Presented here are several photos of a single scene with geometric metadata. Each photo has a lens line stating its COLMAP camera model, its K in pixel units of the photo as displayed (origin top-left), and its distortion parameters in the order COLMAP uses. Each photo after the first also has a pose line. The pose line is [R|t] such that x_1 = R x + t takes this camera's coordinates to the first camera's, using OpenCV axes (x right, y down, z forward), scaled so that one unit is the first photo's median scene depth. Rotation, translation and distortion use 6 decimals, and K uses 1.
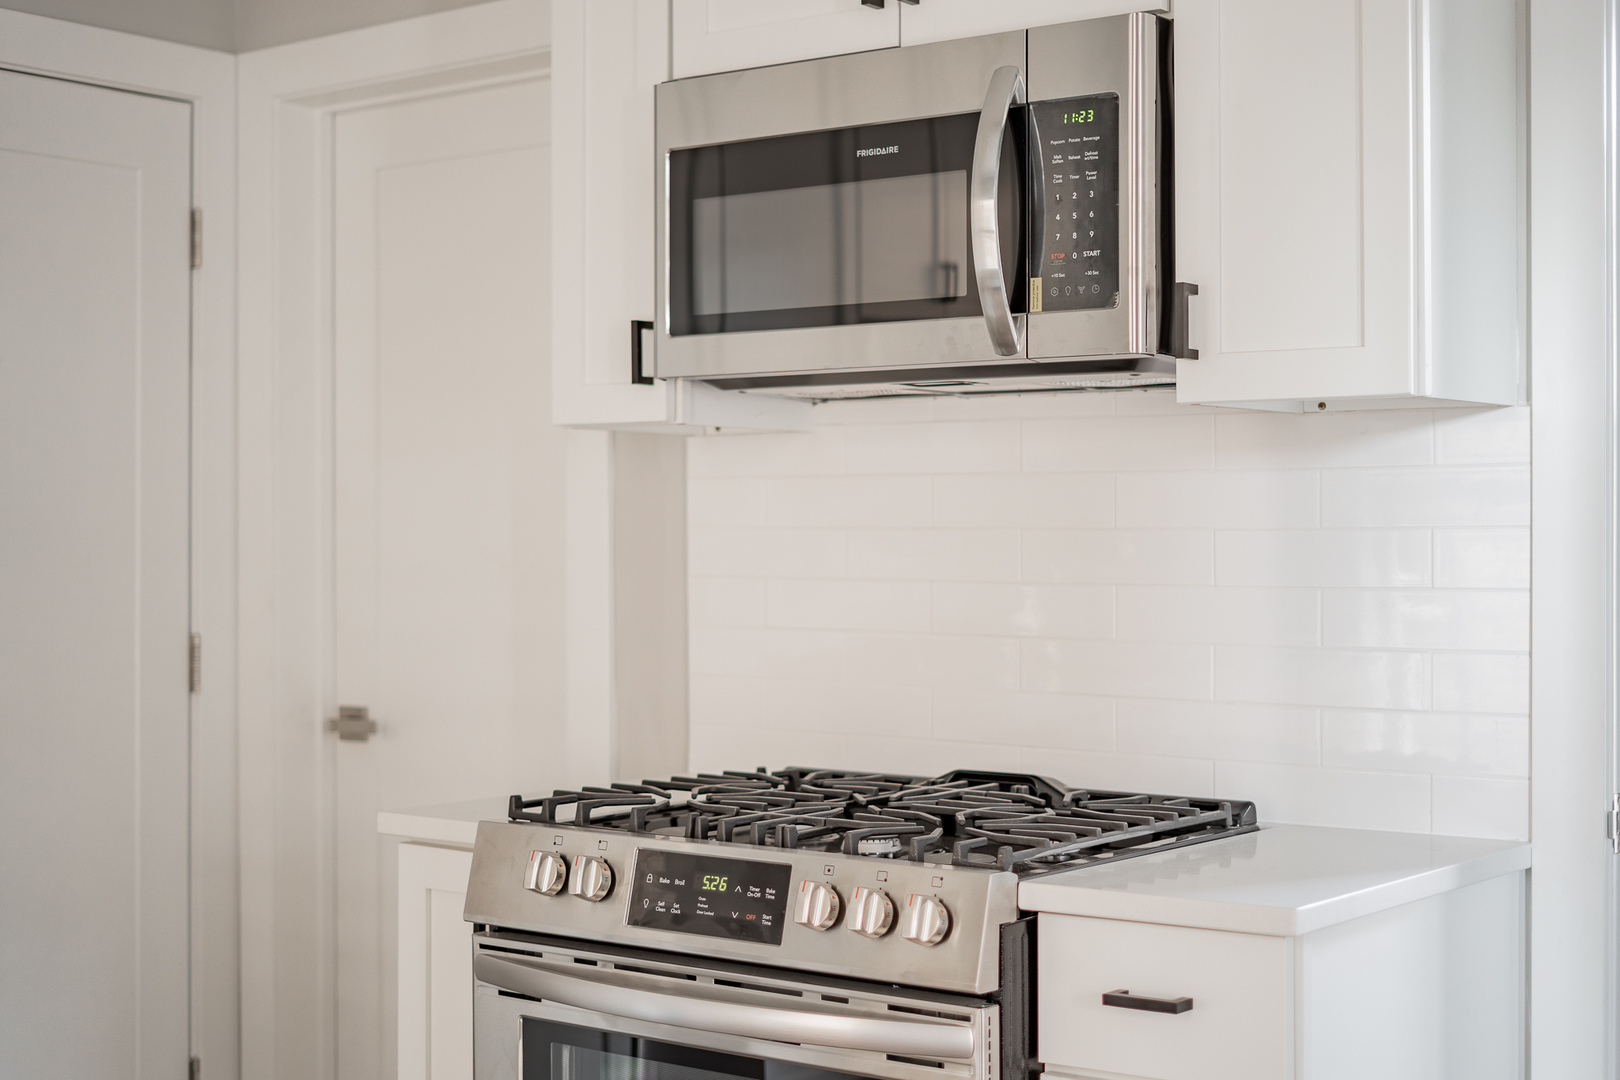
lens RADIAL K [[2402.3, 0, 810.0], [0, 2402.3, 540.0], [0, 0, 1]] dist [-0.008392, -0.063178]
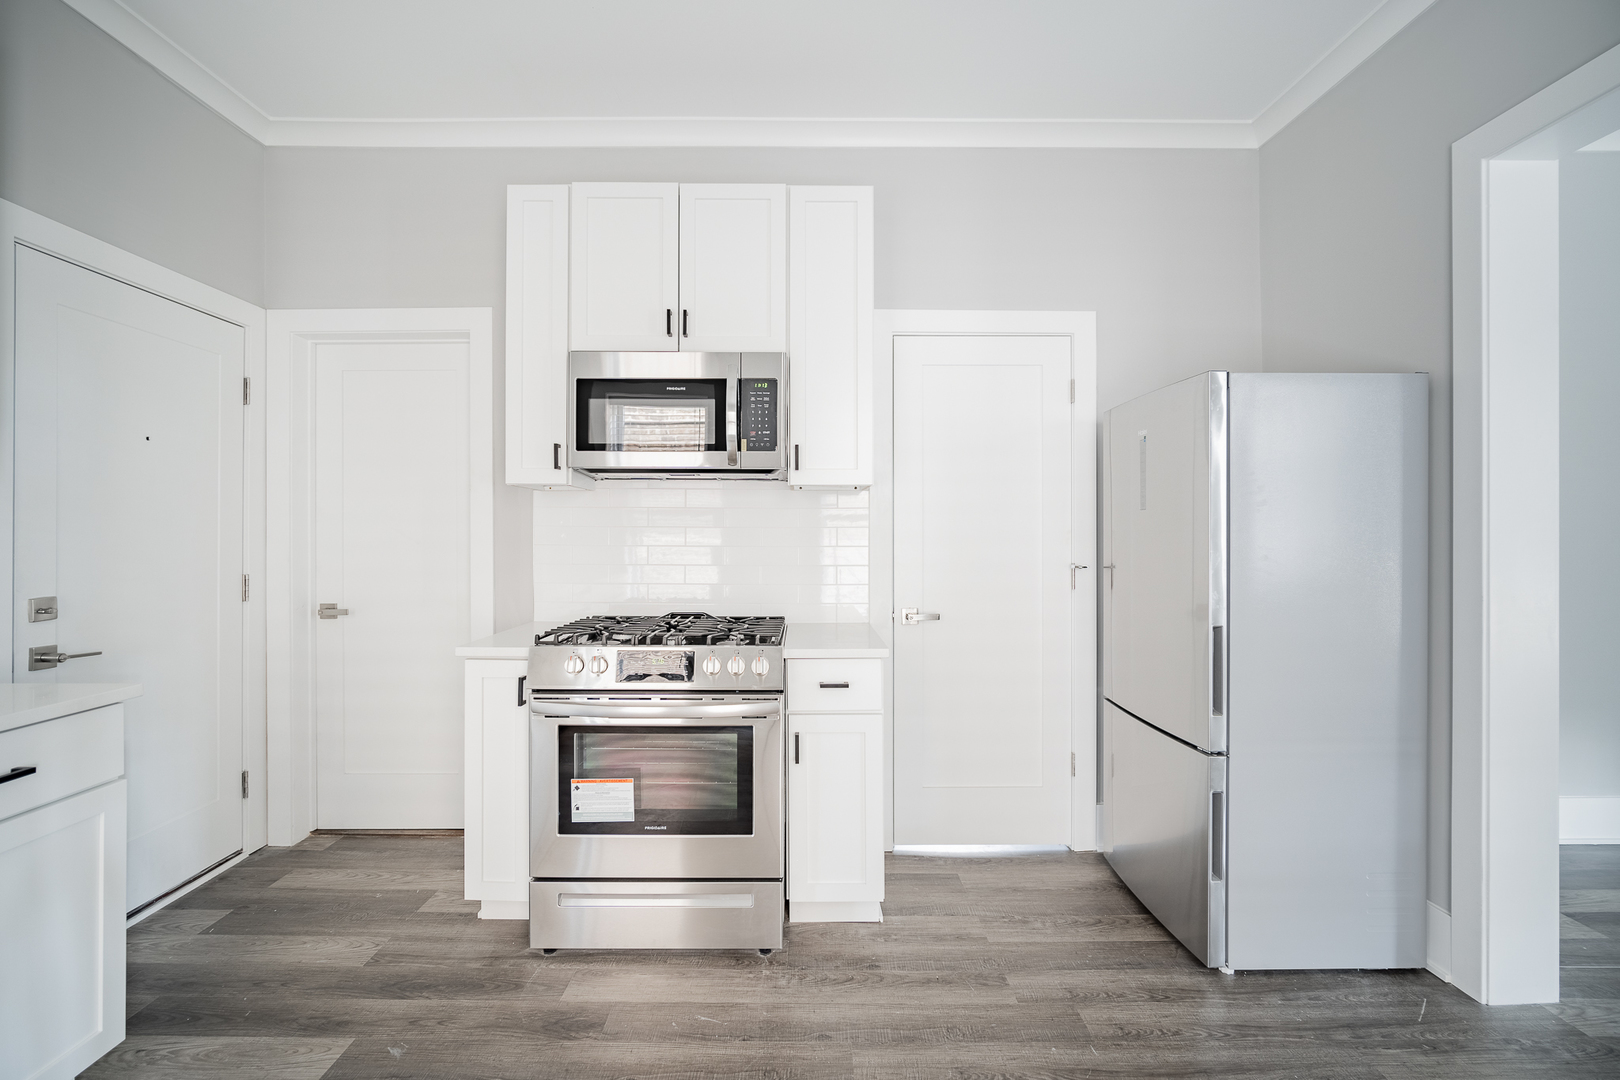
lens RADIAL K [[712.5, 0, 806.8], [0, 712.5, 533.4], [0, 0, 1]] dist [-0.005670, 0.000296]
pose [[0.791229, 0.000749, 0.611520, -0.366552], [0.000397, 0.999998, -0.001739, 0.005325], [-0.611520, 0.001618, 0.791227, 0.276504]]
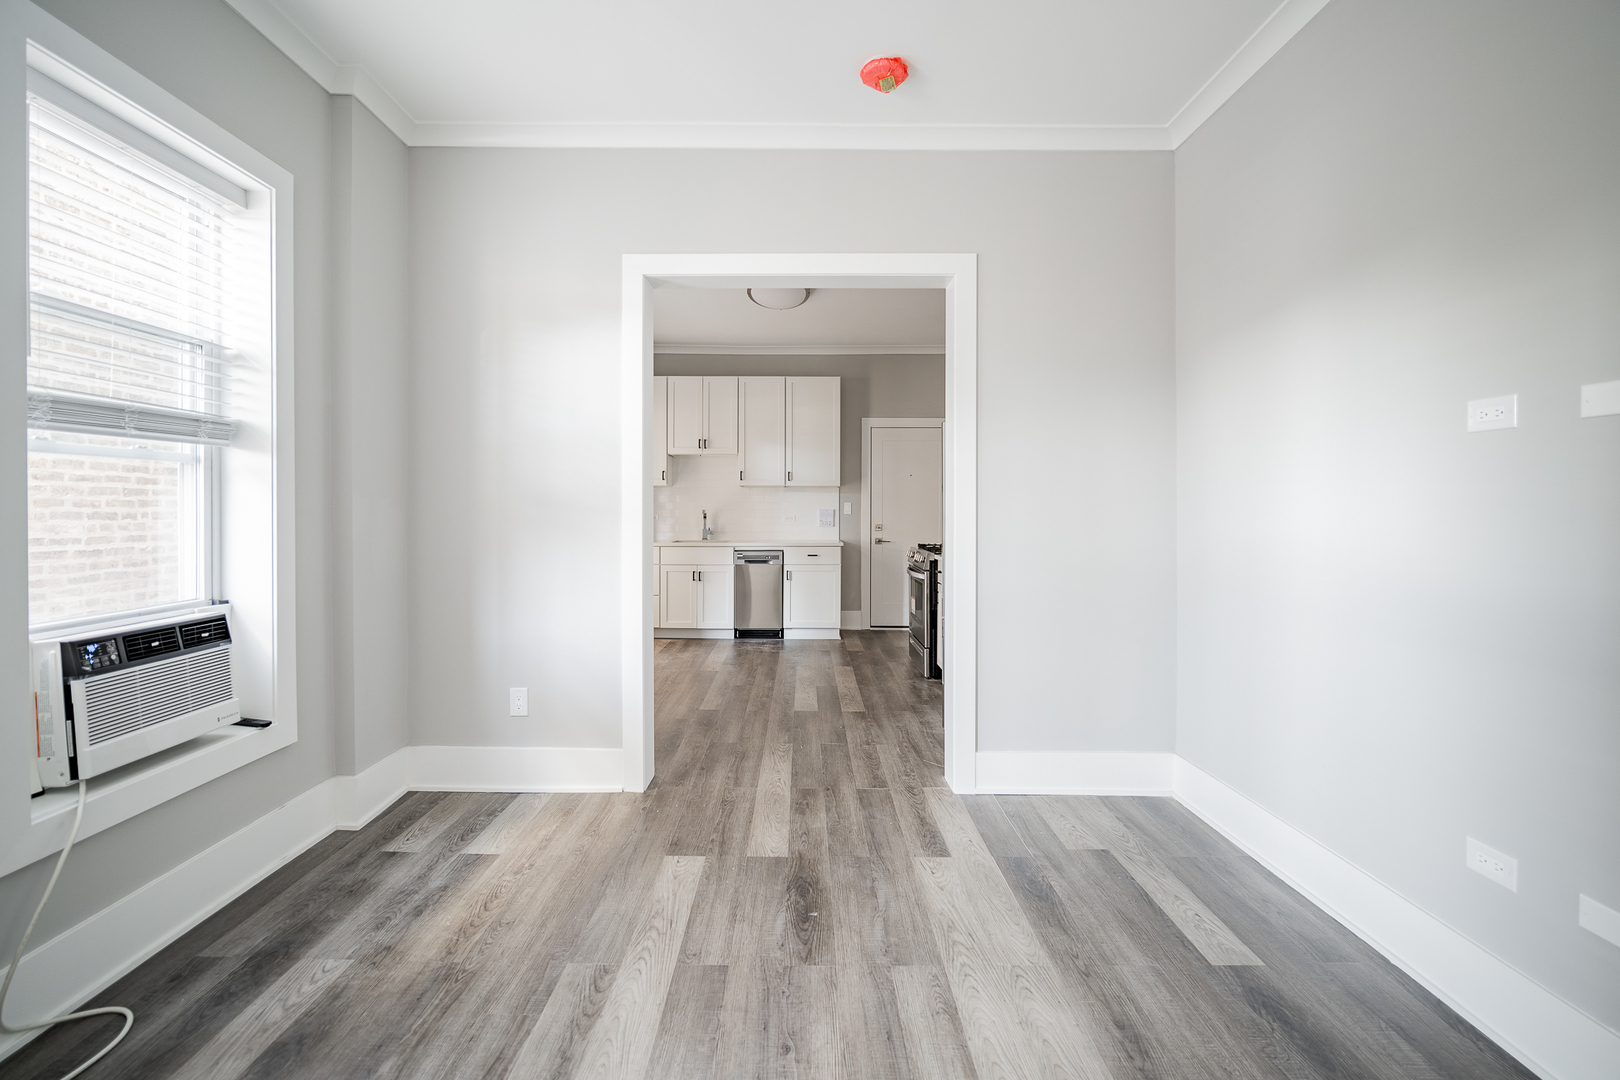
lens RADIAL K [[725.2, 0, 788.5], [0, 725.2, 505.2], [0, 0, 1]] dist [-0.009196, 0.000113]
pose [[0.597837, -0.001002, -0.801617, 1.305063], [-0.001135, 0.999997, -0.002096, 0.005695], [0.801617, 0.002163, 0.597834, -0.484929]]
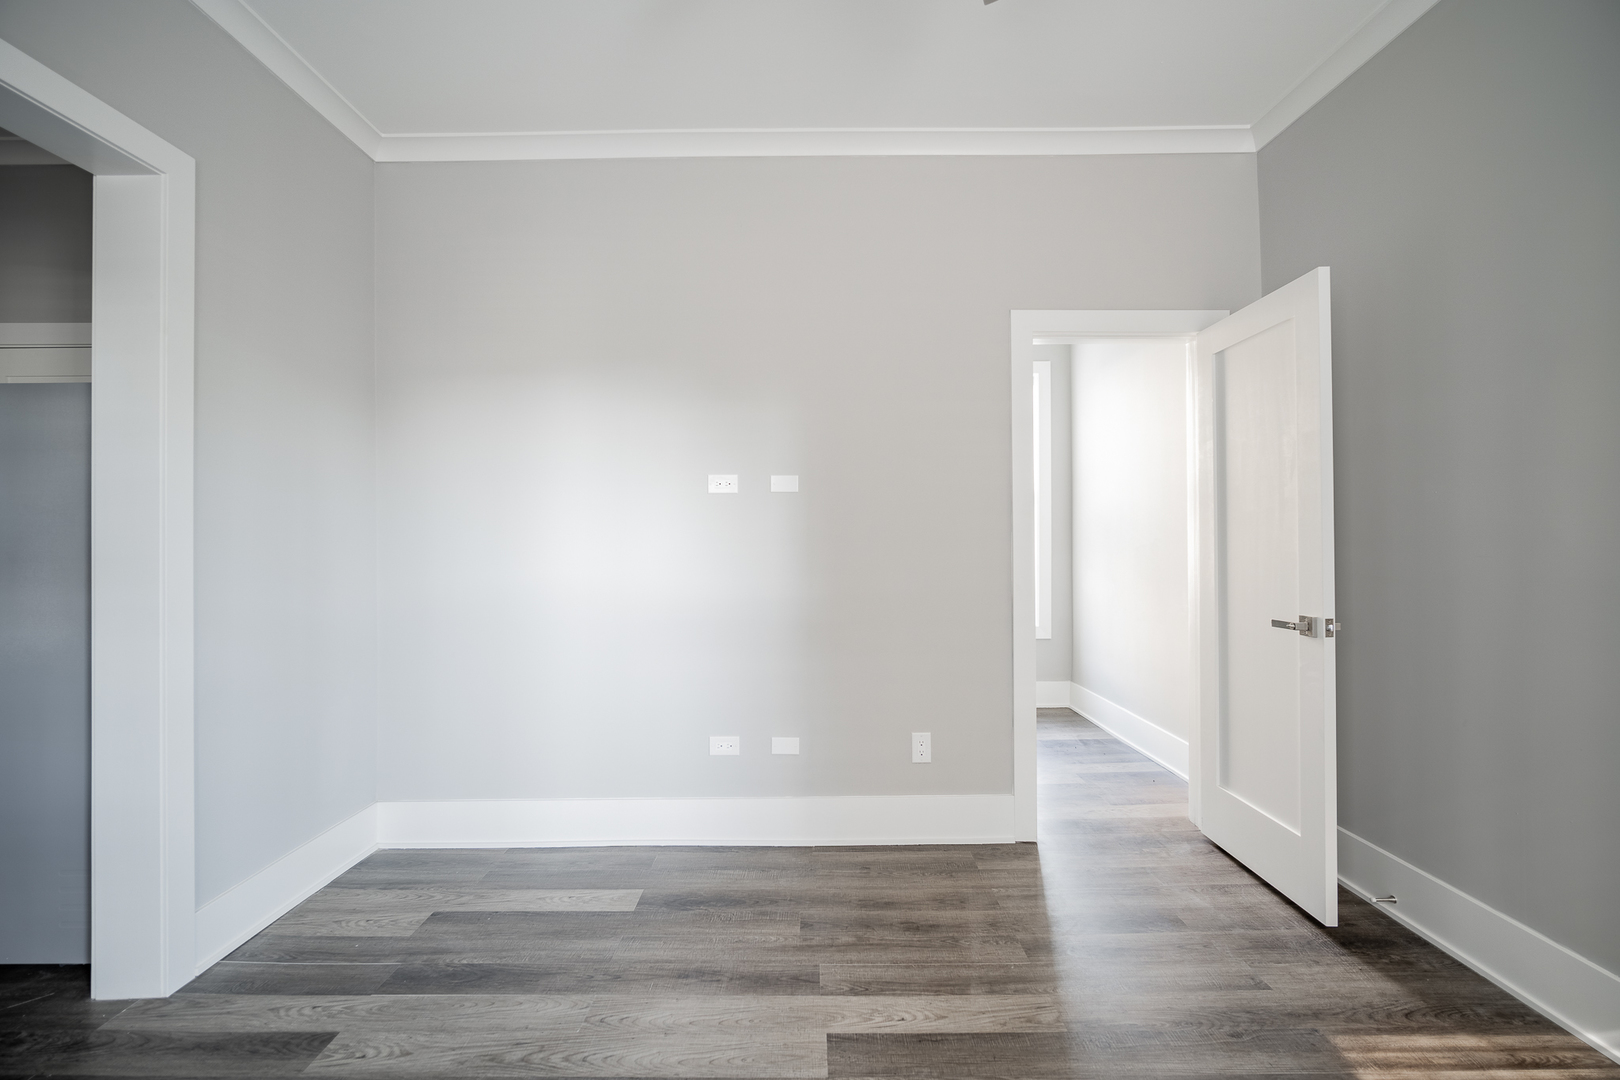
lens RADIAL K [[712.5, 0, 806.8], [0, 712.5, 533.4], [0, 0, 1]] dist [-0.005670, 0.000296]
pose [[0.791810, -0.001112, 0.610766, 0.656782], [0.004839, 0.999978, -0.004453, 0.003586], [-0.610748, 0.006481, 0.791799, -0.537349]]
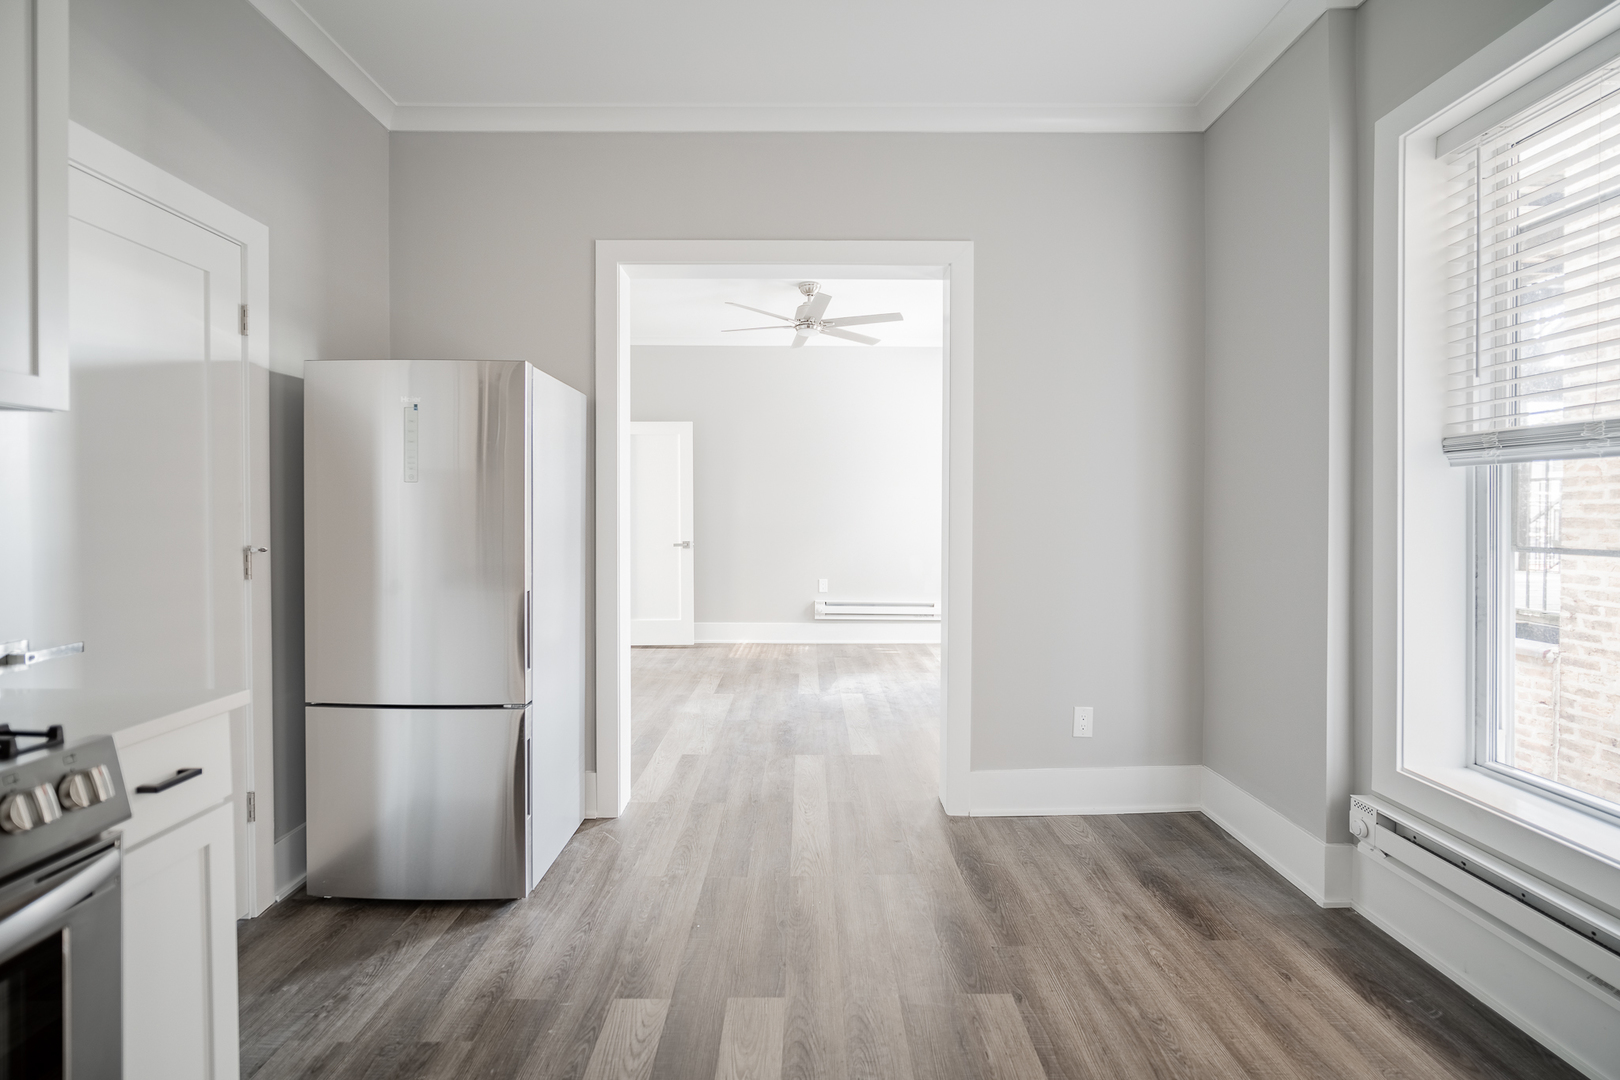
lens RADIAL K [[712.5, 0, 806.8], [0, 712.5, 533.4], [0, 0, 1]] dist [-0.005670, 0.000296]
pose [[-0.614732, -0.021414, 0.788446, -0.423801], [-0.000927, 0.999650, 0.026428, 0.009621], [-0.788736, 0.015515, -0.614536, 0.812487]]
